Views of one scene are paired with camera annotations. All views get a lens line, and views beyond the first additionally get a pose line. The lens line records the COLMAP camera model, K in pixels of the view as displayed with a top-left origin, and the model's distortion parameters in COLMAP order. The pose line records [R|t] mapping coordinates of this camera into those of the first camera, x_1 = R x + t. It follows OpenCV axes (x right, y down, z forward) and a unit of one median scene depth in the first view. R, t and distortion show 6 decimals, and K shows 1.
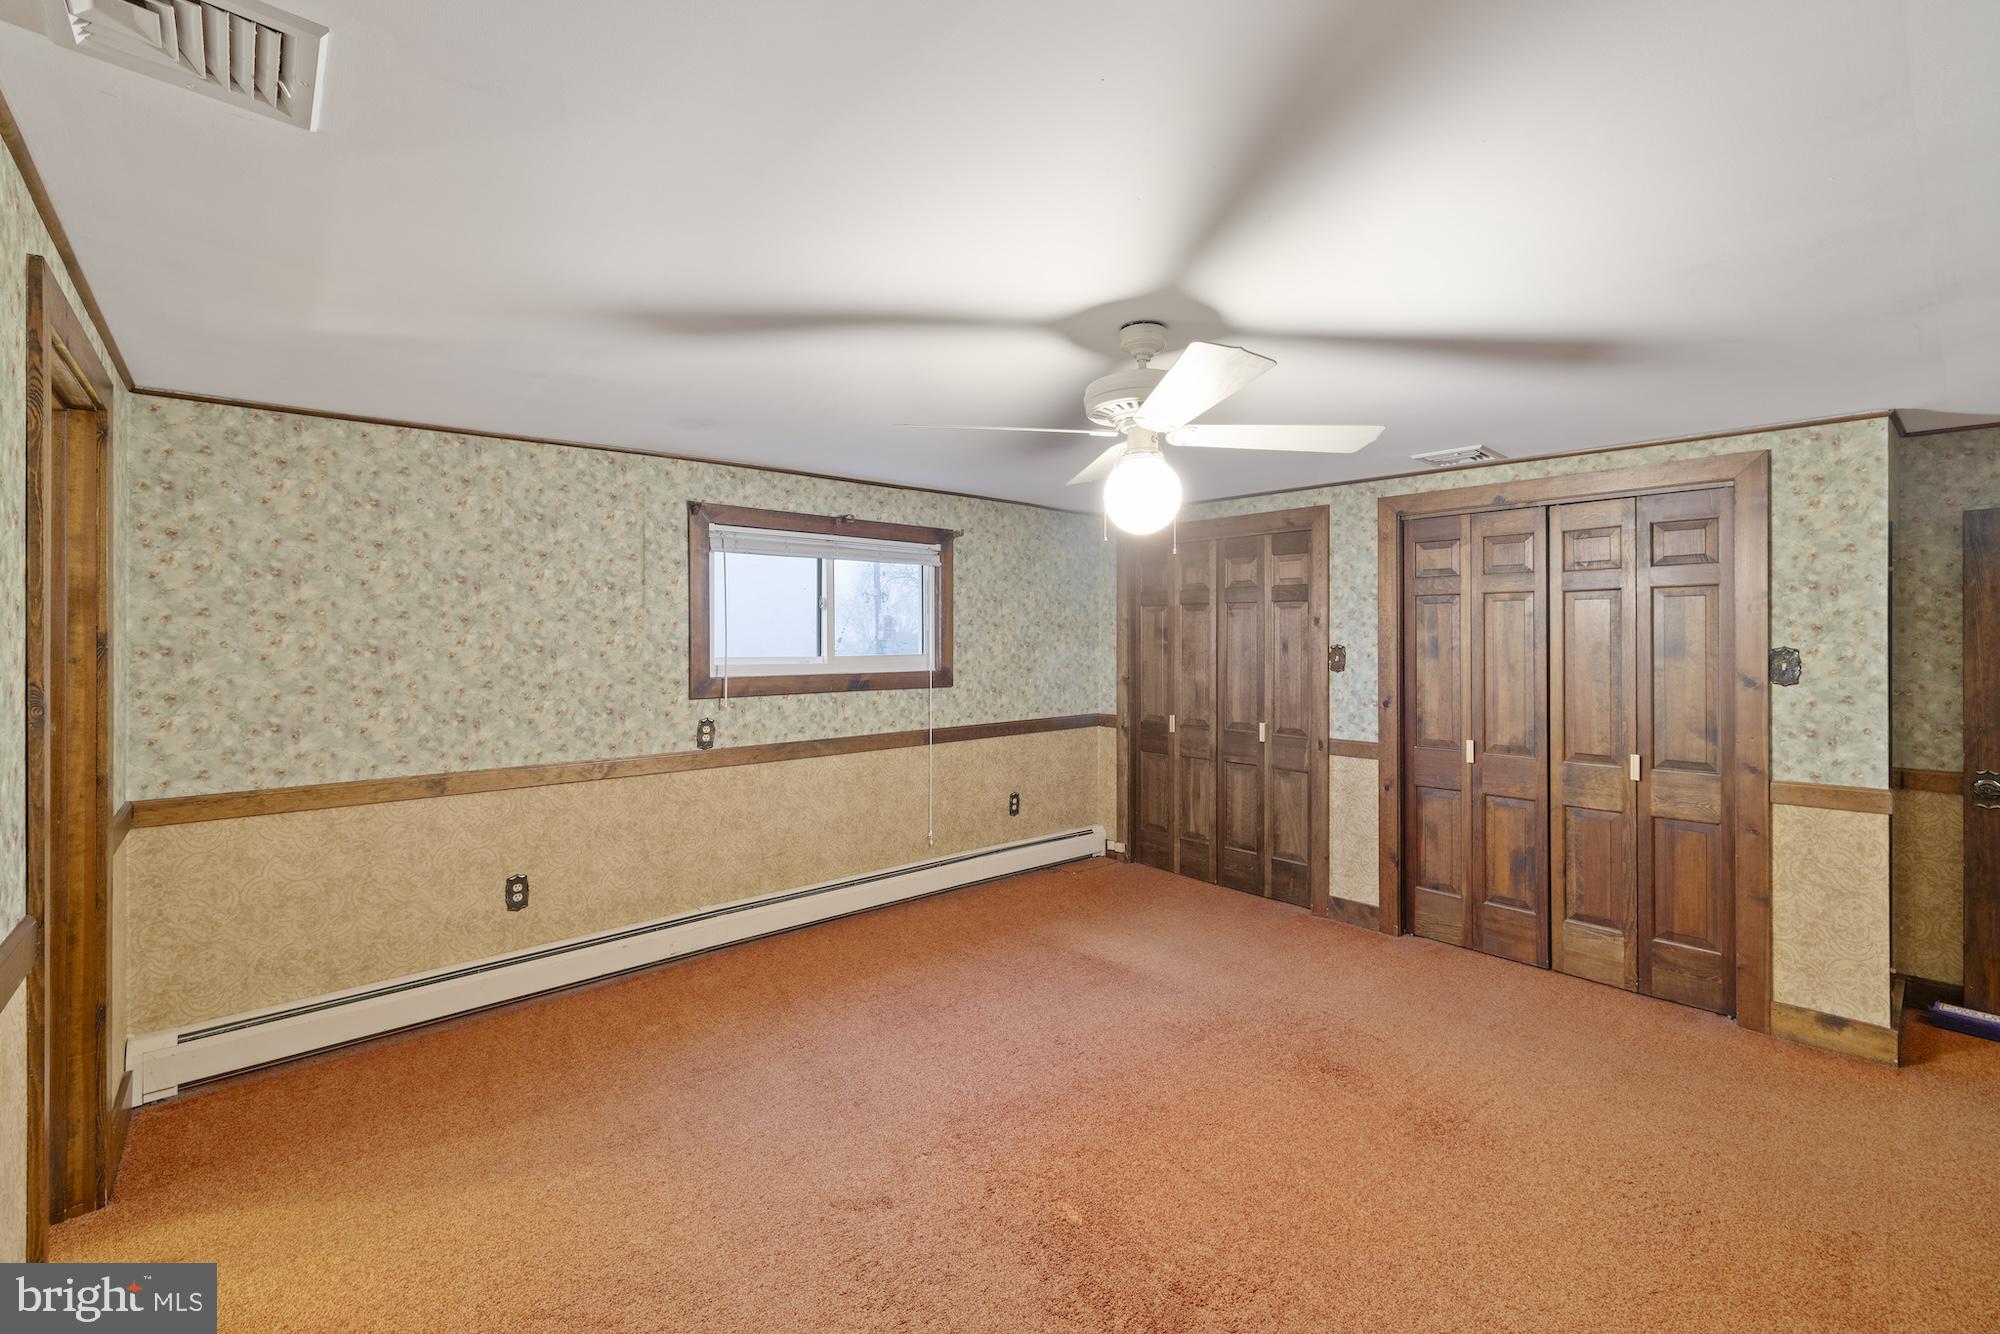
lens RADIAL K [[854.1, 0, 992.7], [0, 854.1, 637.0], [0, 0, 1]] dist [0.000675, 0.001320]
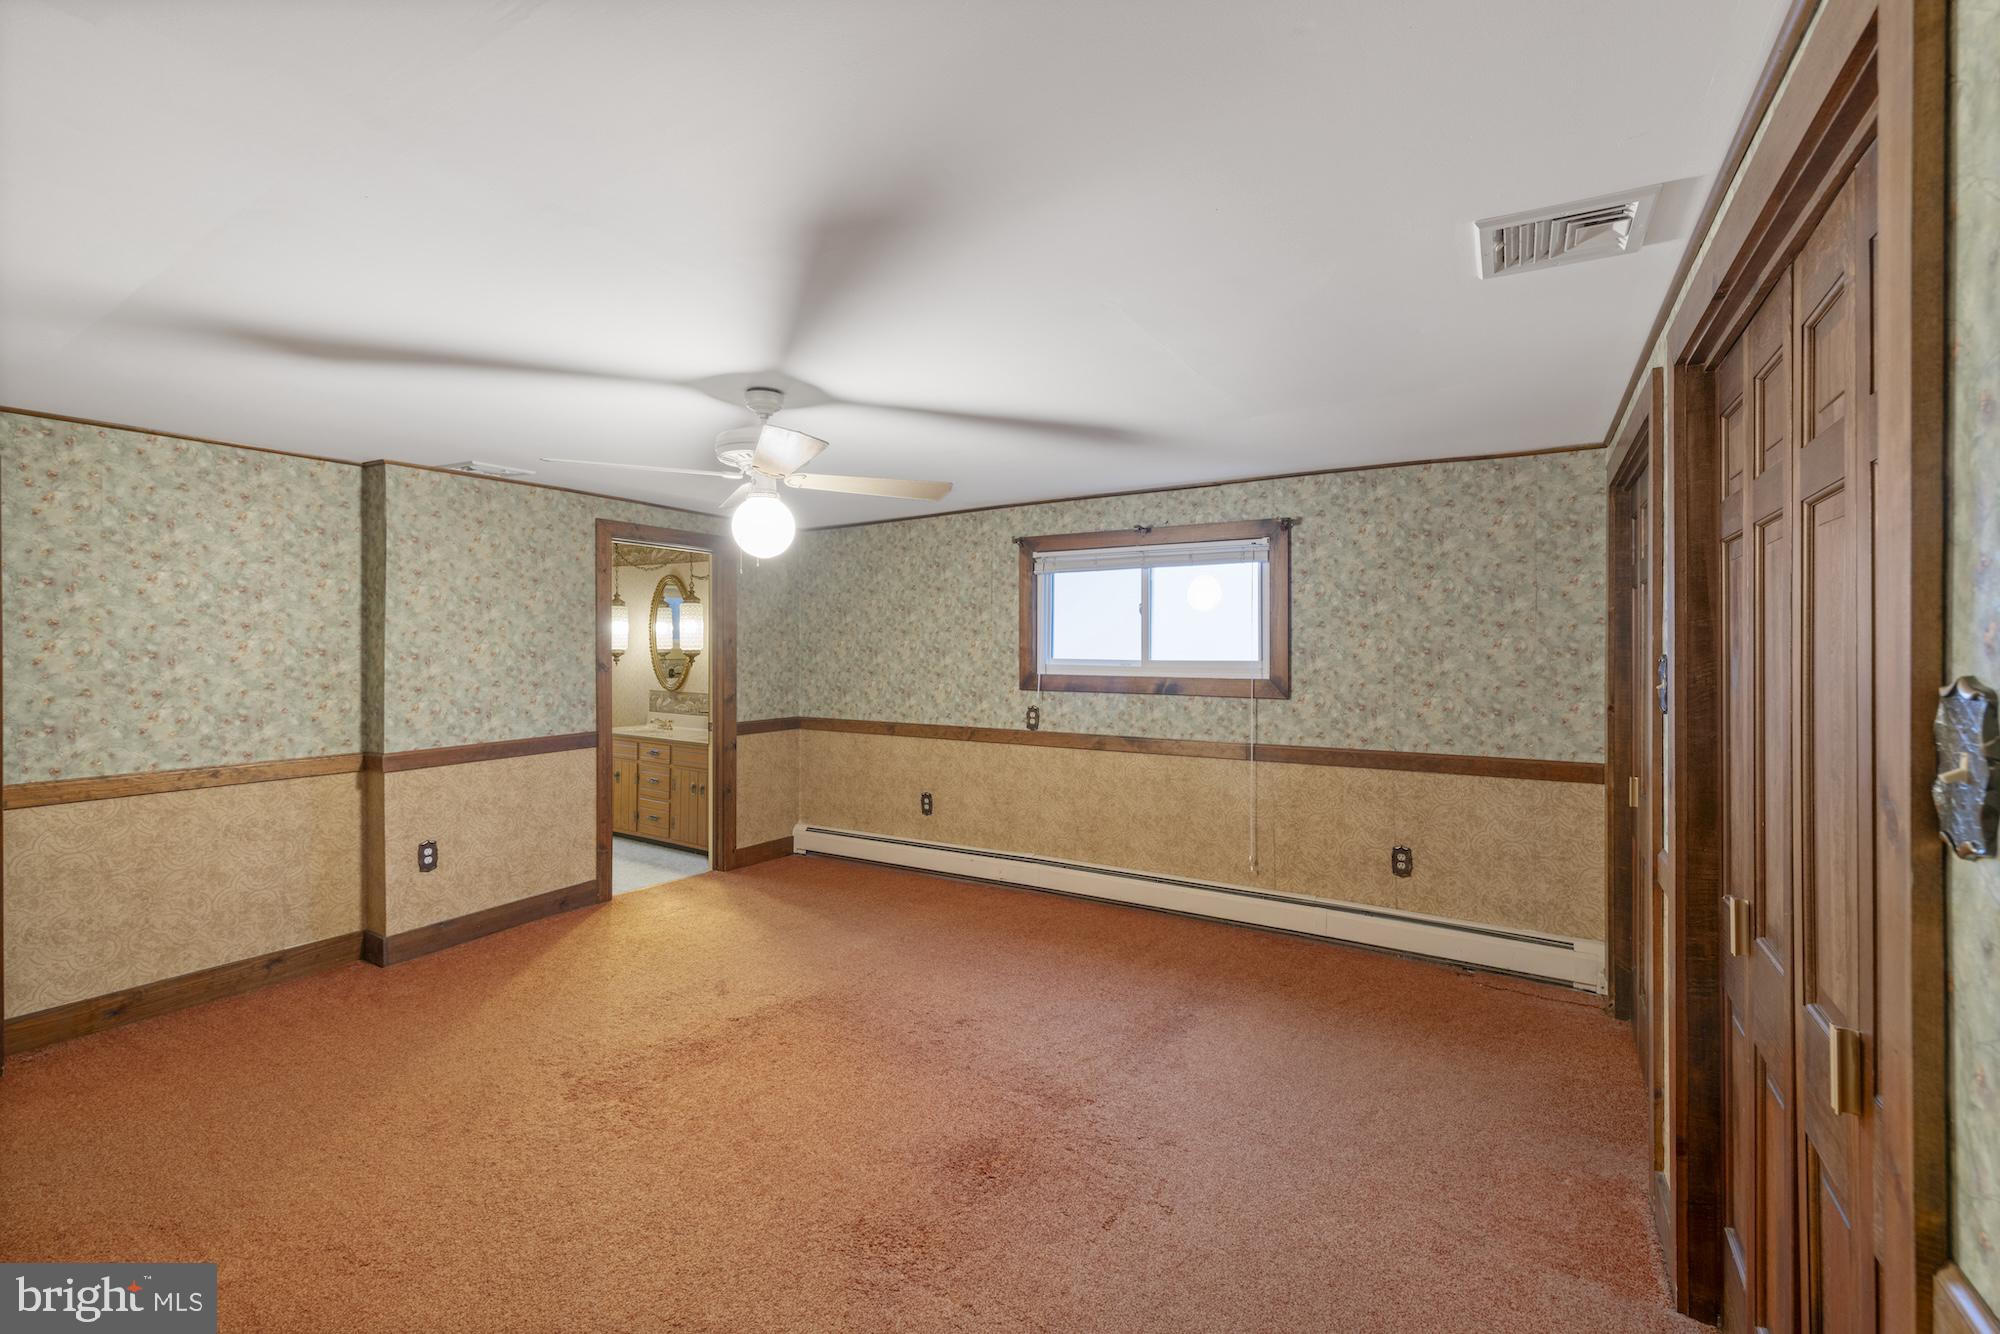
lens RADIAL K [[855.8, 0, 965.5], [0, 855.8, 645.7], [0, 0, 1]] dist [0.001152, -0.000027]
pose [[0.273002, 0.004464, -0.962003, 0.846900], [0.002869, 0.999981, 0.005454, -0.001669], [0.962009, -0.004249, 0.272984, 0.546203]]
